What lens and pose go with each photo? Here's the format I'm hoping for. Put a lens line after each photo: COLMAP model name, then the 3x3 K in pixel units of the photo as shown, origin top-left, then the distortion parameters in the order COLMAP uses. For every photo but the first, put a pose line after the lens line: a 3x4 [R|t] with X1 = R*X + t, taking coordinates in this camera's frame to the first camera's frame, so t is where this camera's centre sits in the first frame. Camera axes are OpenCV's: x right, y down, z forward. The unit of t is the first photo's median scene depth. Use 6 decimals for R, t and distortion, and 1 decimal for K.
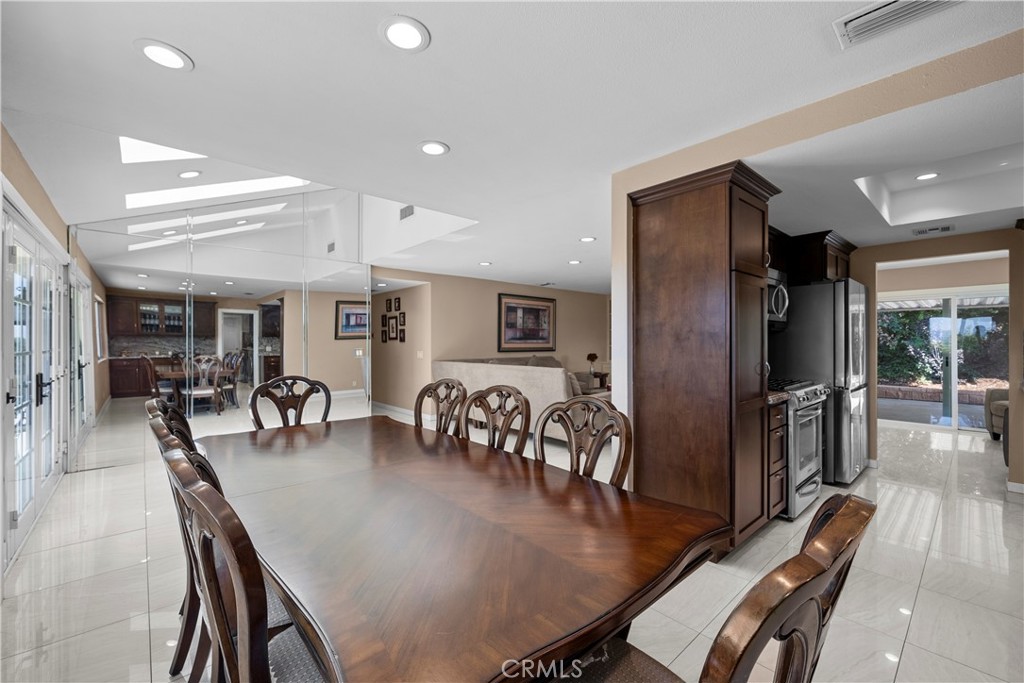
lens RADIAL K [[416.7, 0, 511.6], [0, 416.7, 341.3], [0, 0, 1]] dist [-0.000723, 0.000165]
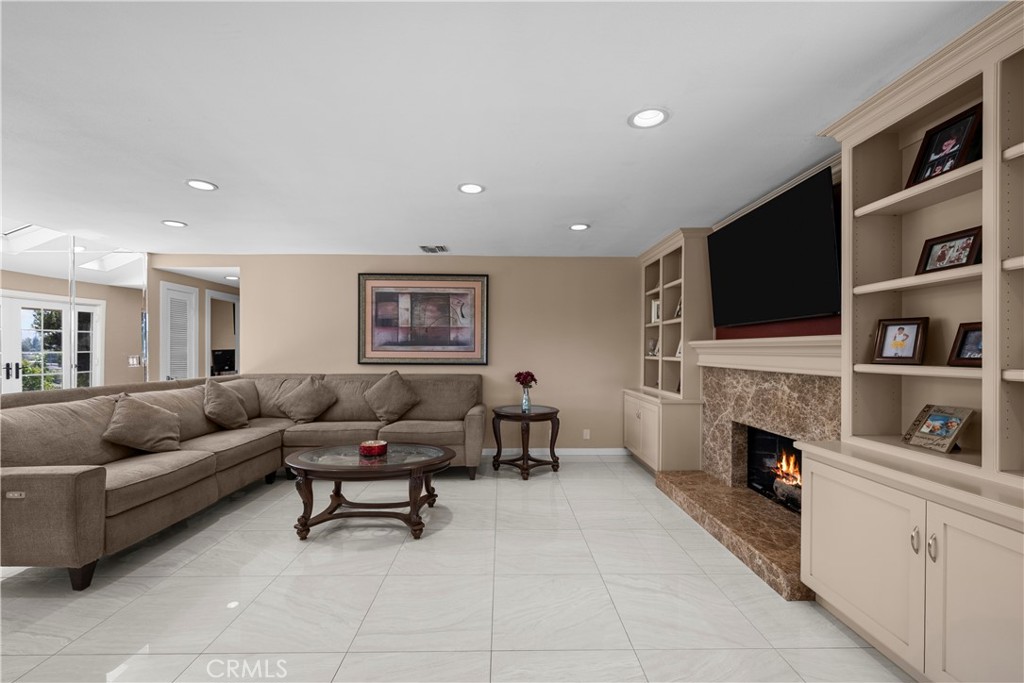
lens RADIAL K [[416.7, 0, 508.7], [0, 416.7, 348.0], [0, 0, 1]] dist [-0.000723, 0.000165]
pose [[0.751128, -0.001163, -0.660155, 0.539413], [-0.002159, 0.999989, -0.004219, 0.002096], [0.660153, 0.004594, 0.751117, 0.630619]]
